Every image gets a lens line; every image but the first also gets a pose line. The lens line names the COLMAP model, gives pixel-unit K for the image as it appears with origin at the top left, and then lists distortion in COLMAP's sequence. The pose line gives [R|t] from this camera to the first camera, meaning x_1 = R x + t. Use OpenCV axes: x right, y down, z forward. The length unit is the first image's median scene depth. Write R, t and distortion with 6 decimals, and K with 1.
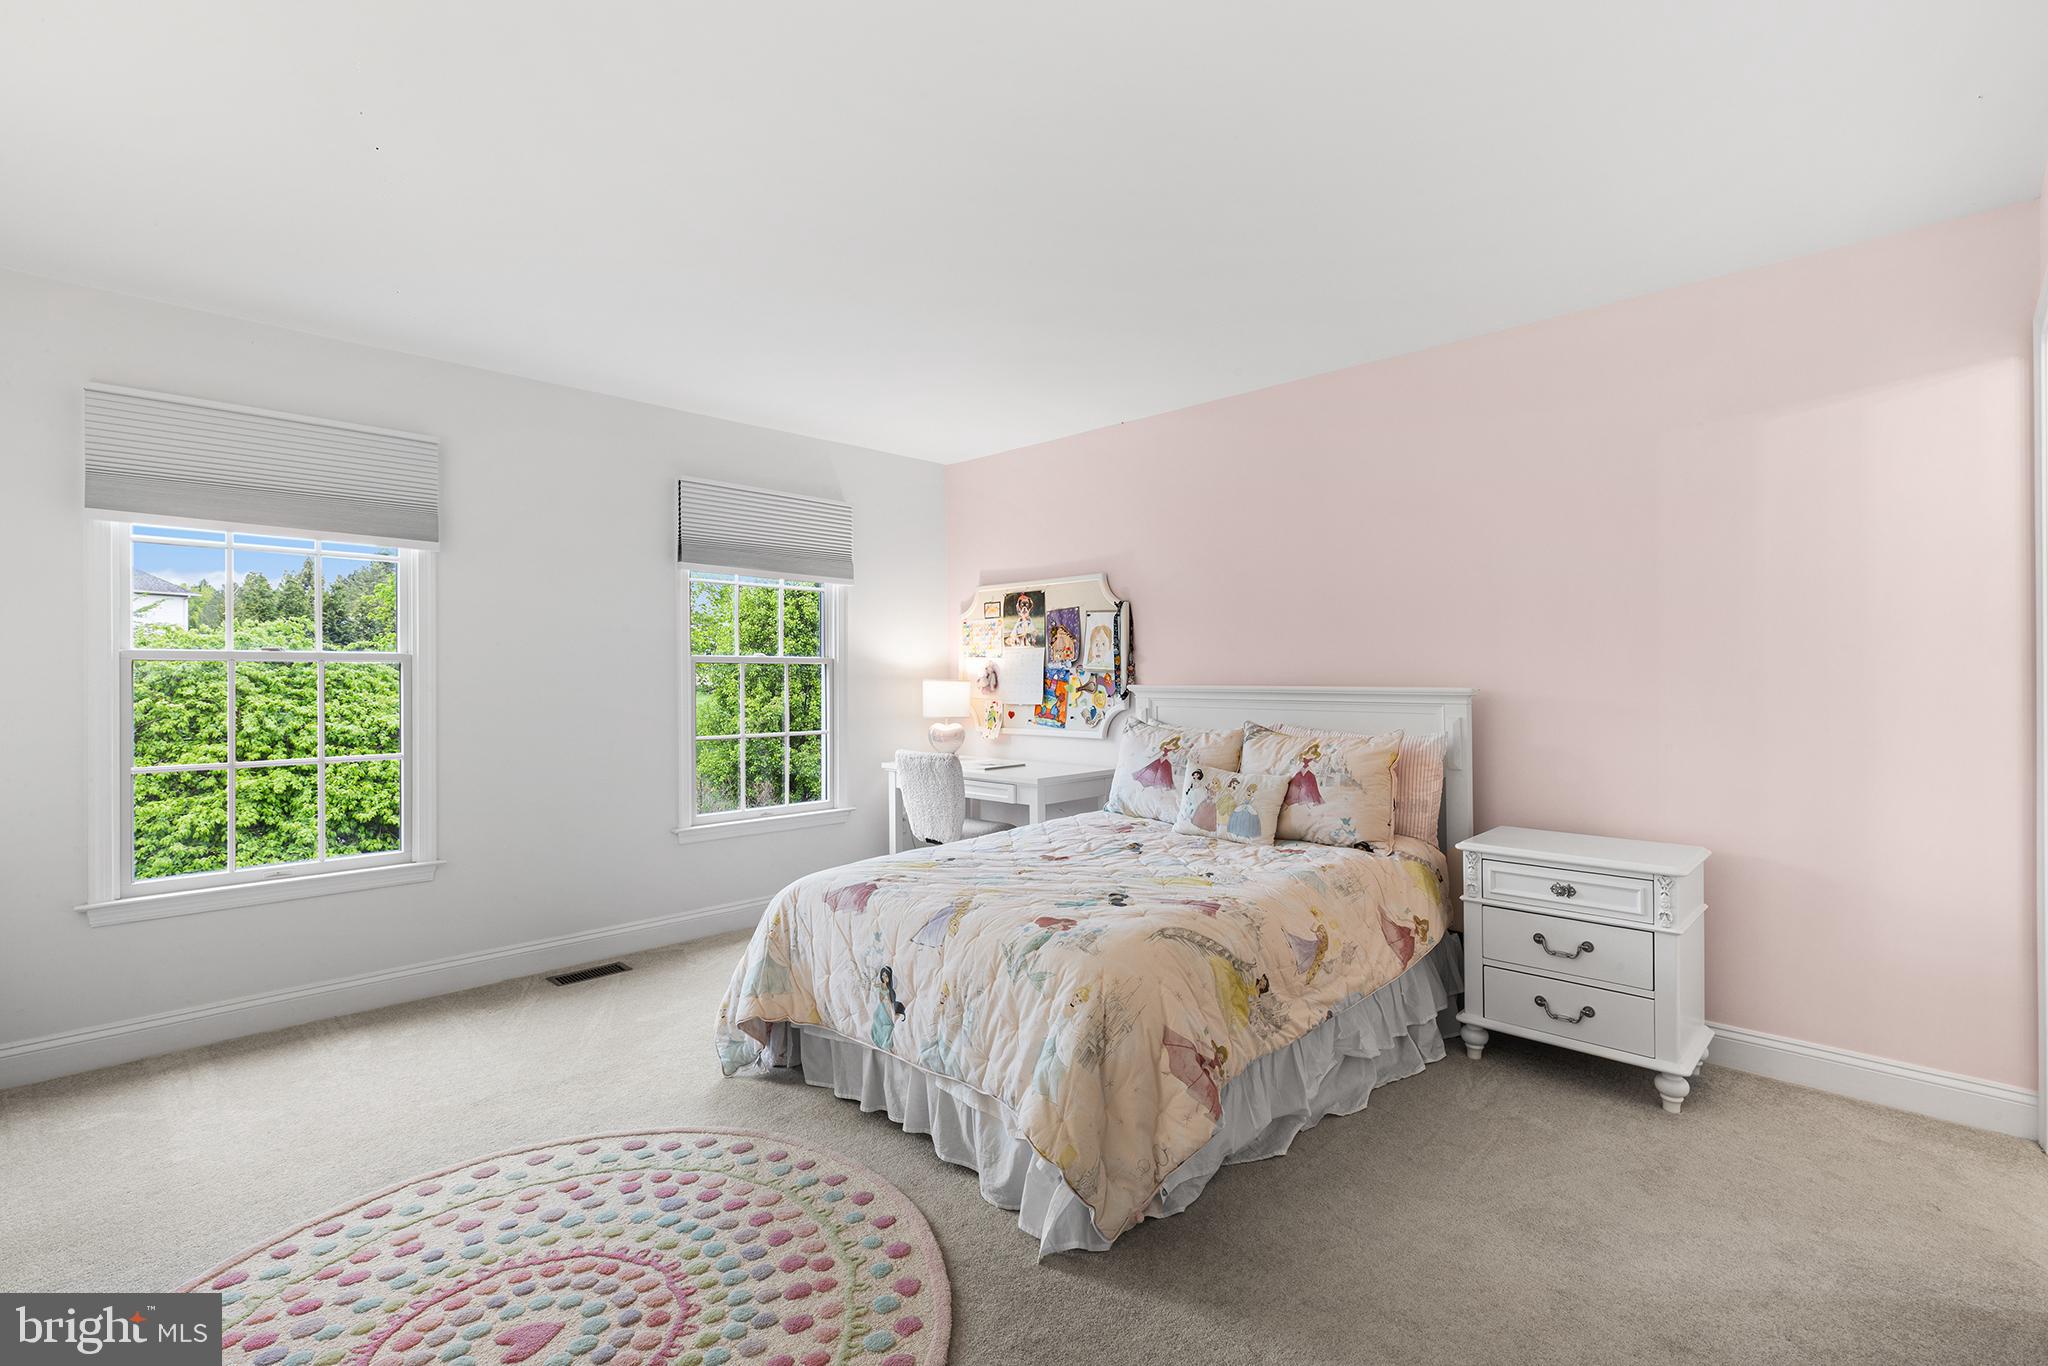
lens RADIAL K [[926.9, 0, 1021.8], [0, 926.9, 683.6], [0, 0, 1]] dist [0.007433, -0.000675]
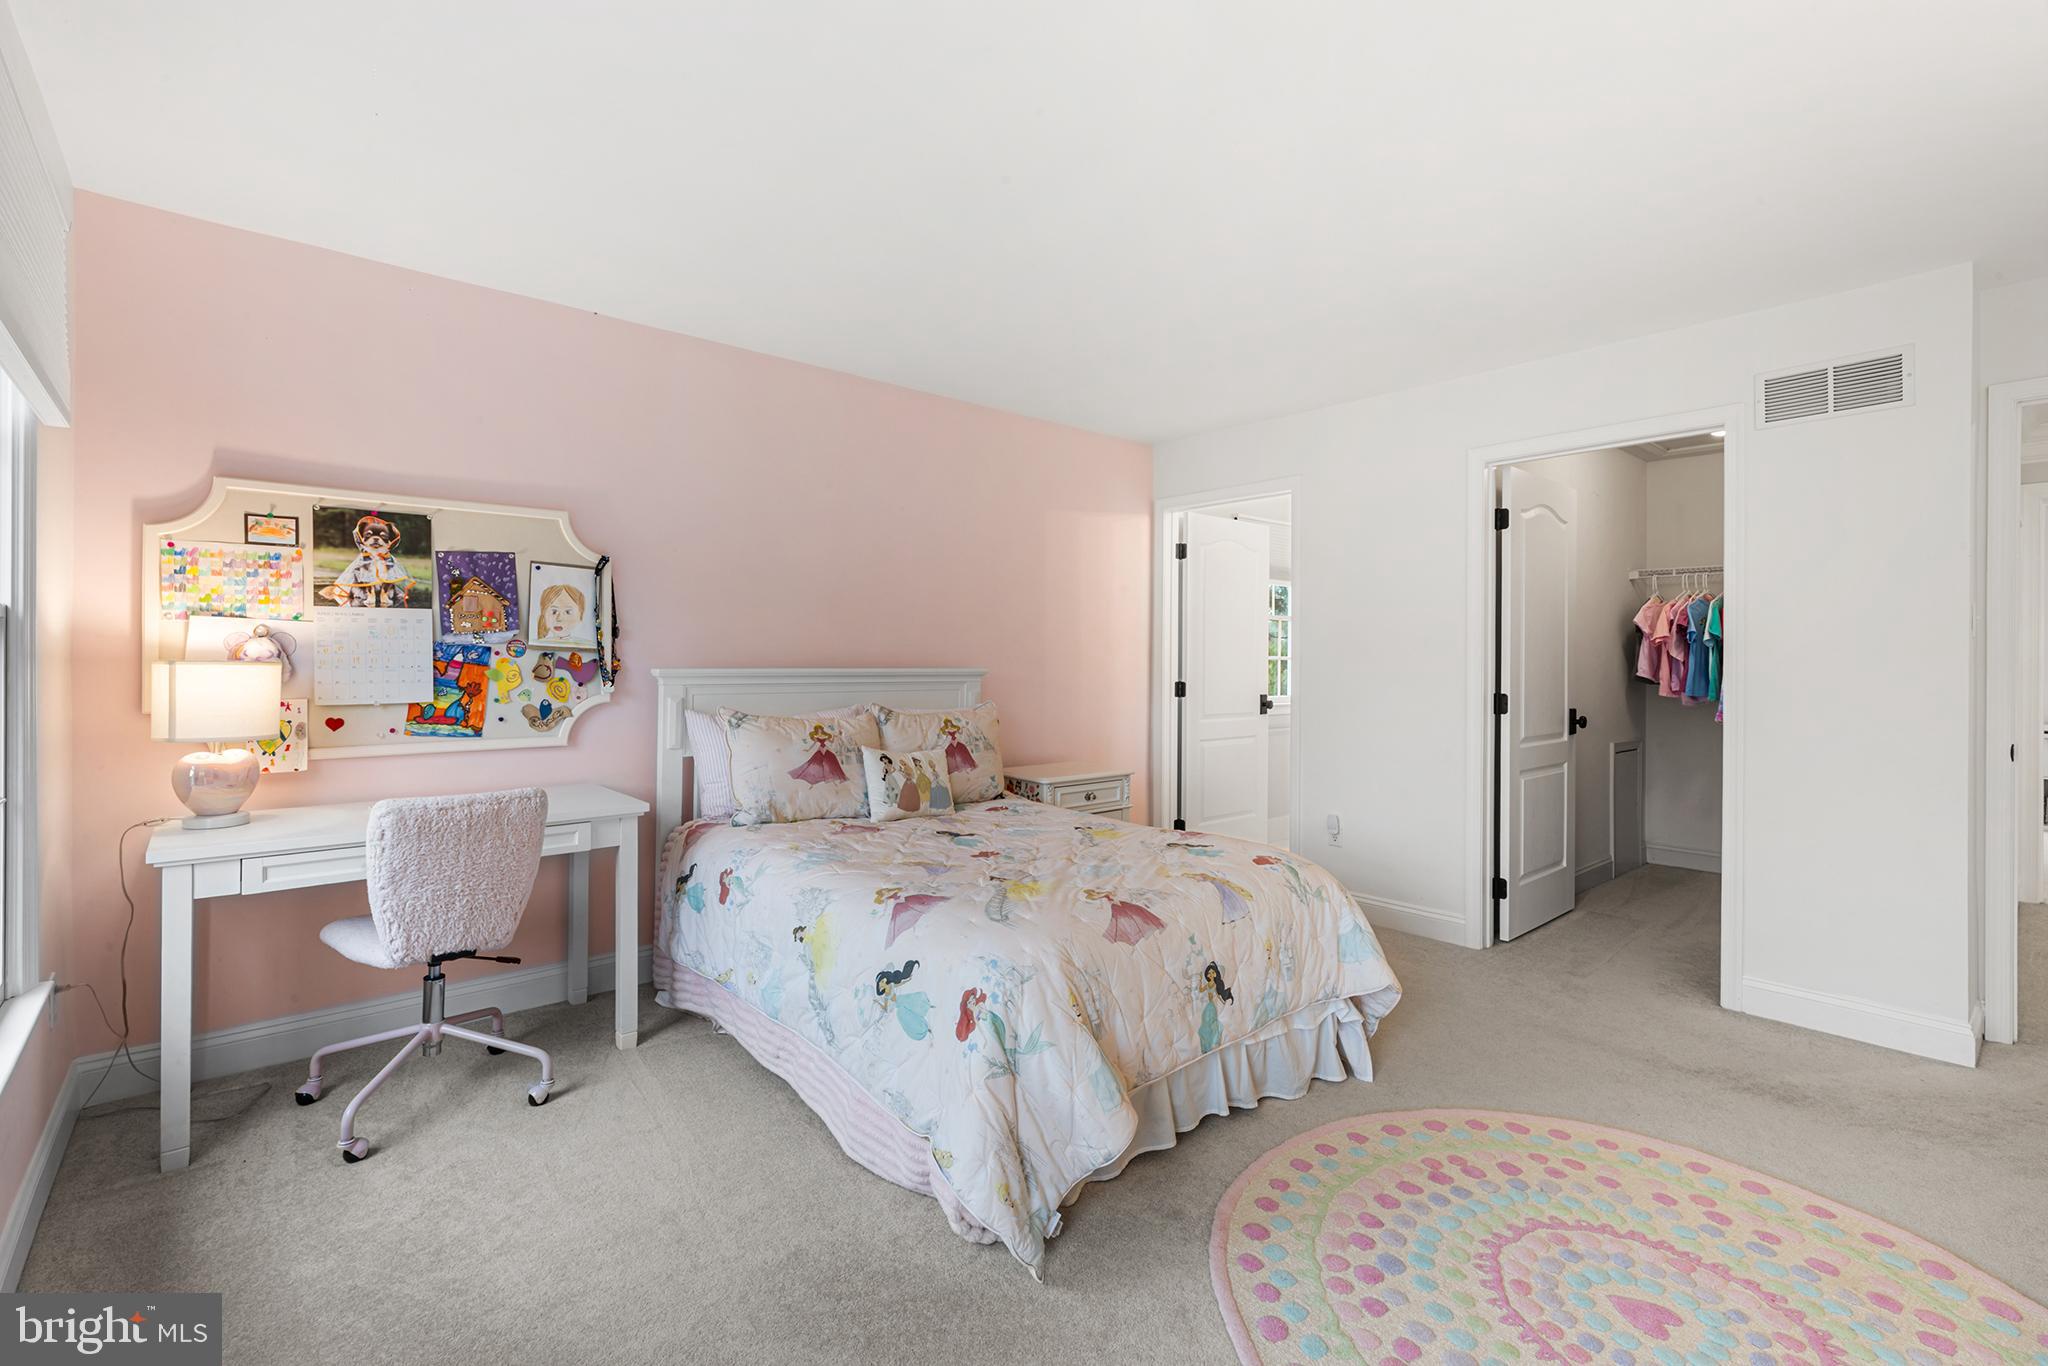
lens RADIAL K [[926.9, 0, 1019.7], [0, 926.9, 669.1], [0, 0, 1]] dist [0.007433, -0.000675]
pose [[0.076627, -0.007331, 0.997033, -0.571393], [0.002900, 0.999970, 0.007130, -0.002649], [-0.997056, 0.002345, 0.076646, 0.576247]]
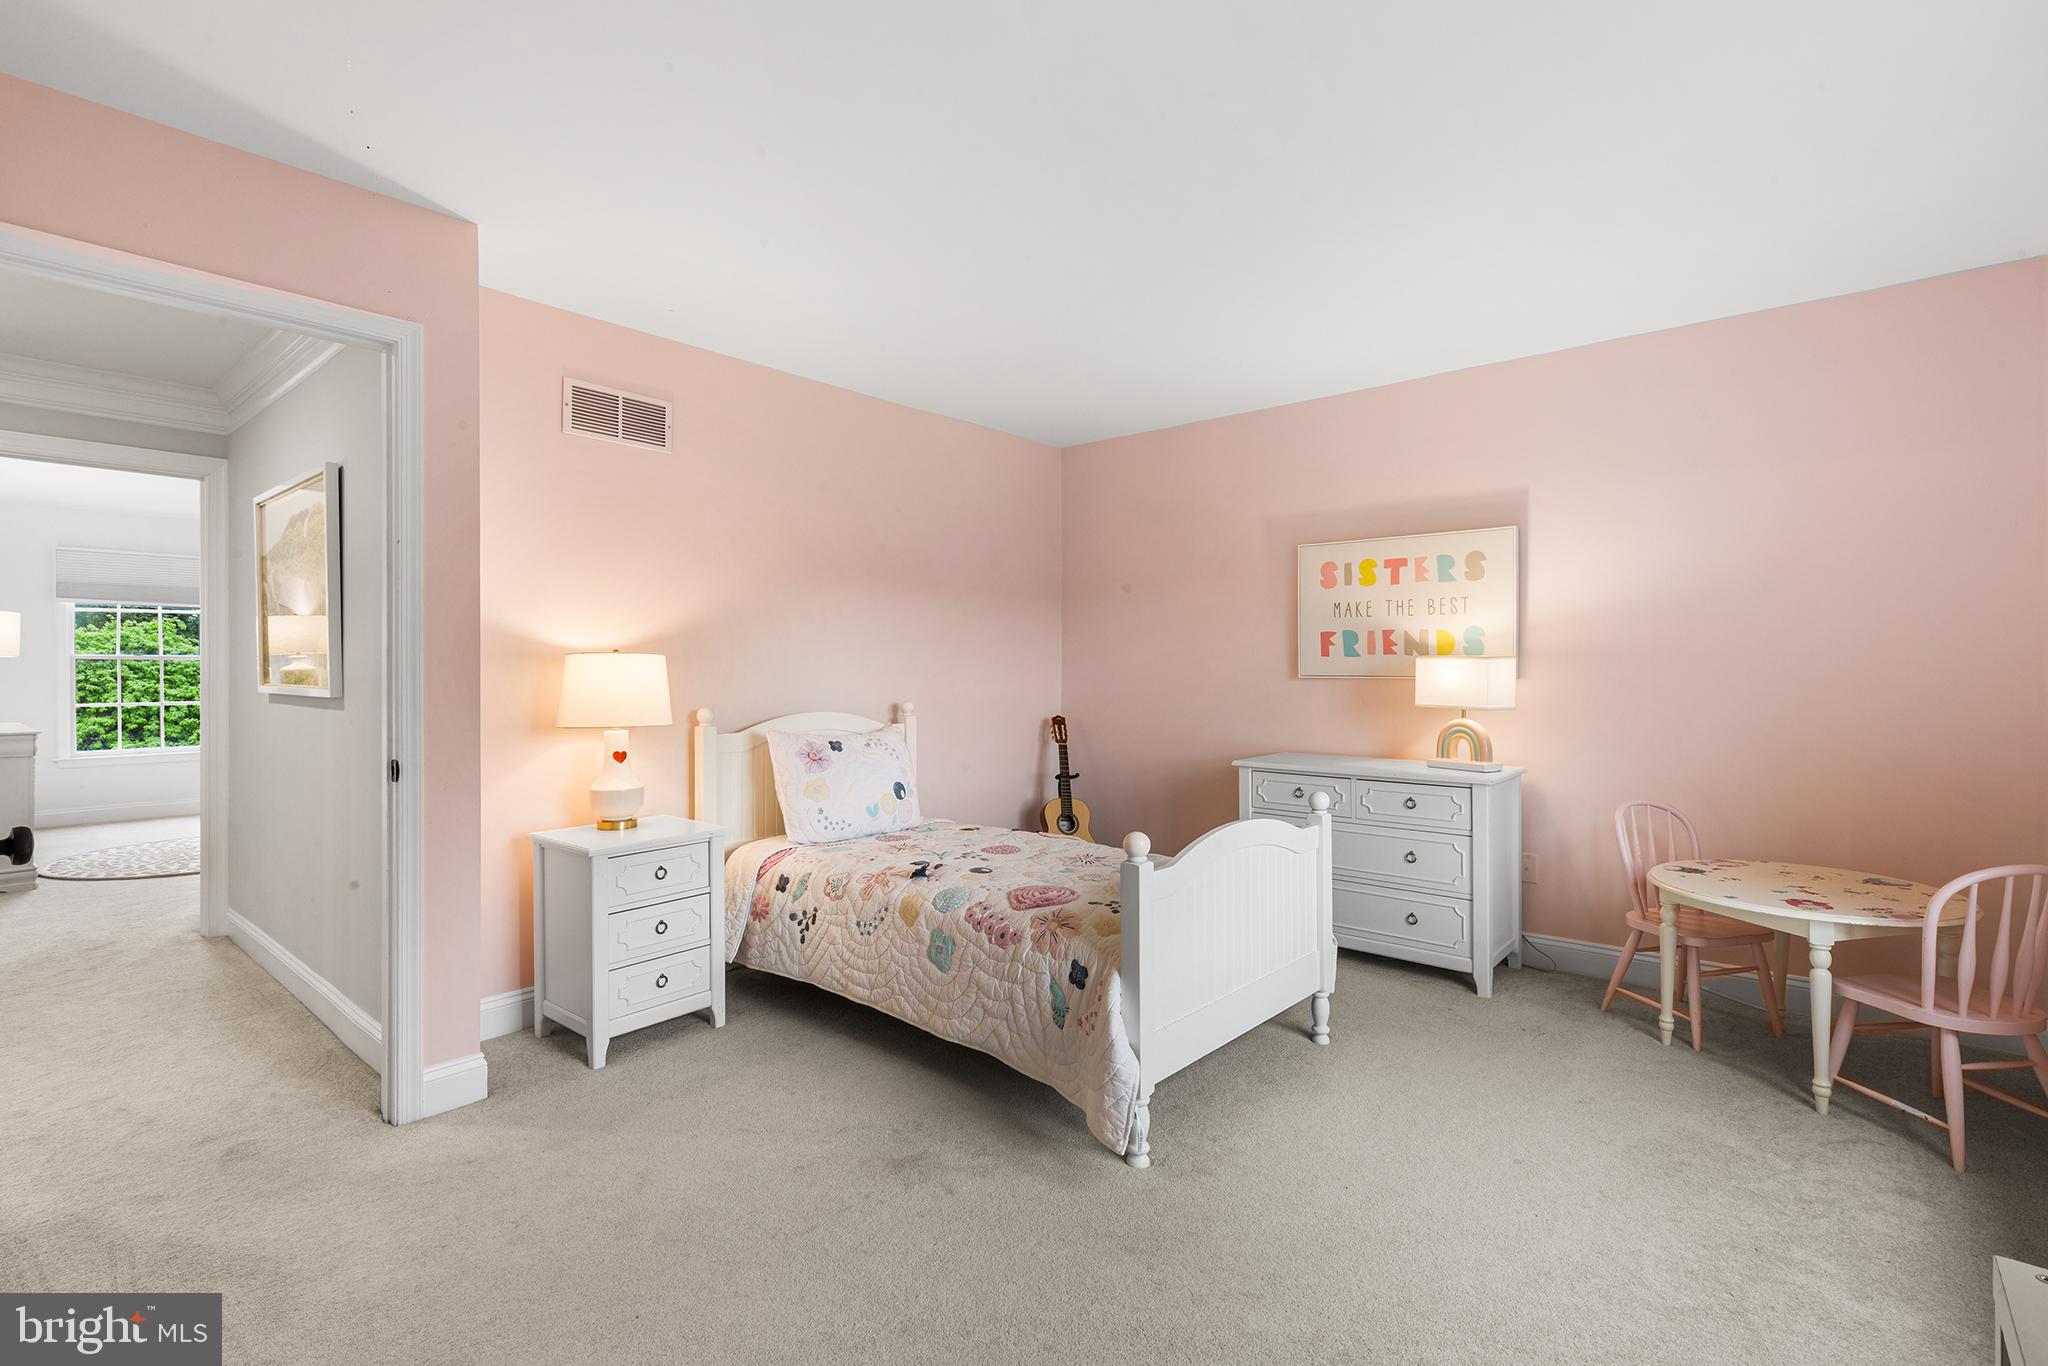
lens RADIAL K [[926.9, 0, 1020.5], [0, 926.9, 675.2], [0, 0, 1]] dist [0.007433, -0.000675]
pose [[0.997563, 0.001705, 0.069753, 0.397794], [-0.001921, 0.999994, 0.003035, -0.001243], [-0.069747, -0.003161, 0.997560, -0.477100]]
